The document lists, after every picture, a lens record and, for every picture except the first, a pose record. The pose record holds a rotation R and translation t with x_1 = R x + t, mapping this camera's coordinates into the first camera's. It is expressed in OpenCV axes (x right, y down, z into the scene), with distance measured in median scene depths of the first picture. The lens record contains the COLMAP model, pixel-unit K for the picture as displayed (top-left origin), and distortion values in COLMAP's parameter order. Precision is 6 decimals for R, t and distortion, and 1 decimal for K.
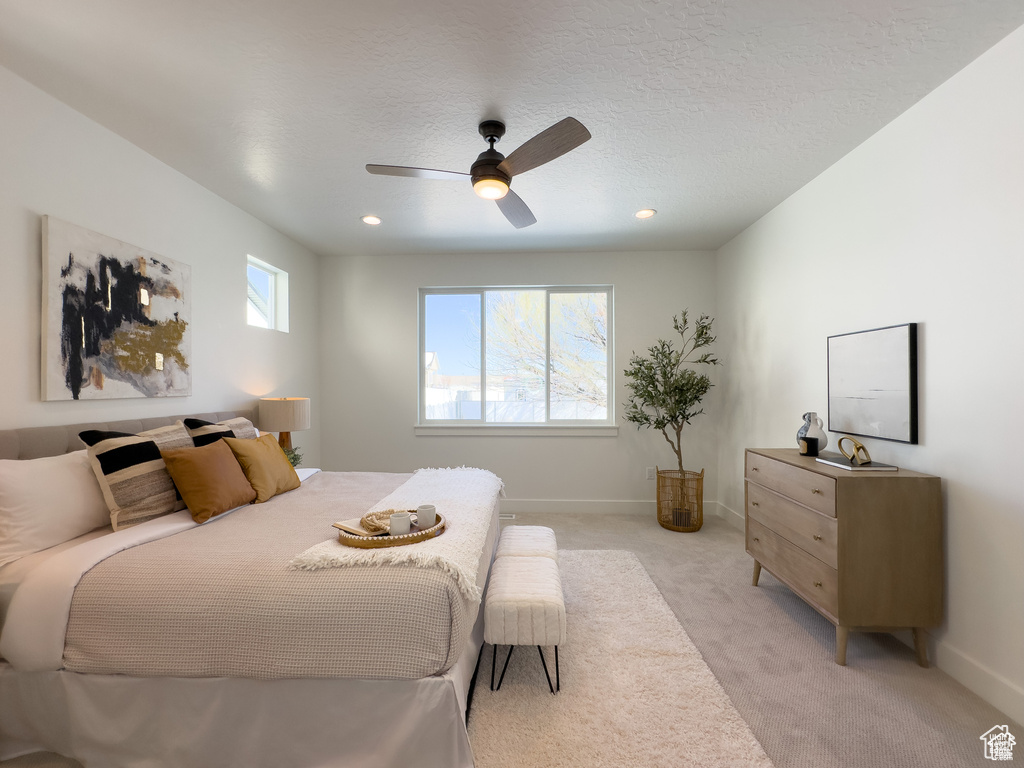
lens RADIAL K [[431.9, 0, 512.0], [0, 431.9, 384.0], [0, 0, 1]] dist [-0.000725, -0.000194]
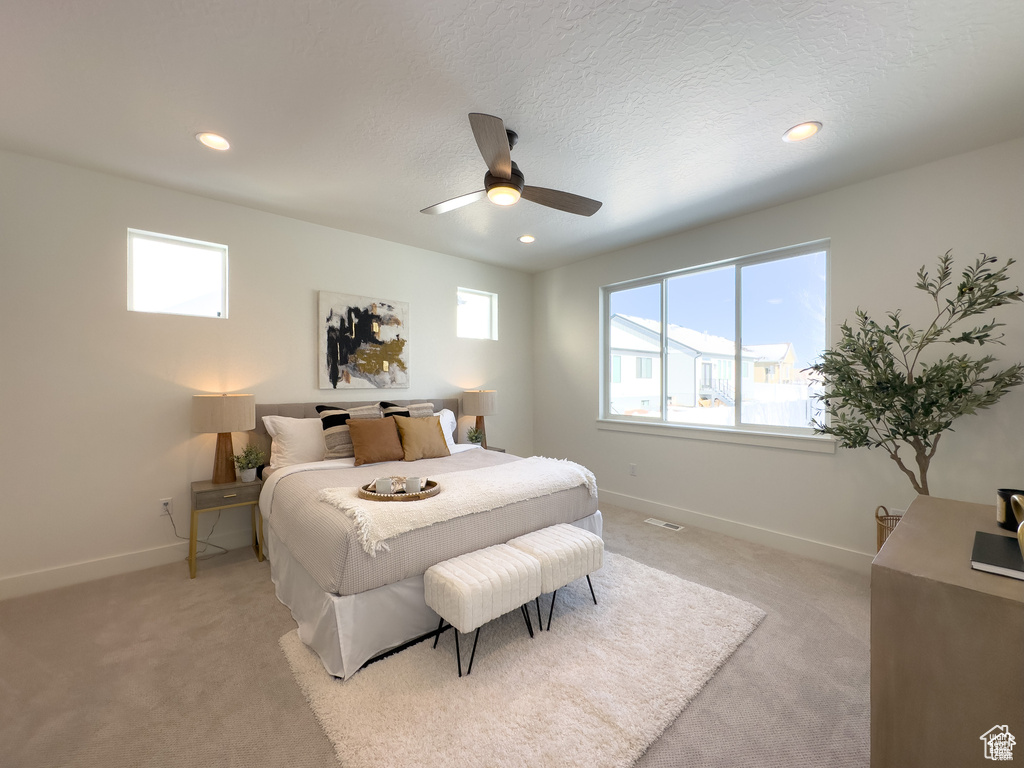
lens RADIAL K [[410.0, 0, 512.0], [0, 410.0, 384.0], [0, 0, 1]] dist [-0.000292, -0.000088]
pose [[0.691296, 0.005679, -0.722550, 0.644013], [0.001482, 0.999956, 0.009278, 0.001381], [0.722571, -0.007484, 0.691257, 0.293388]]
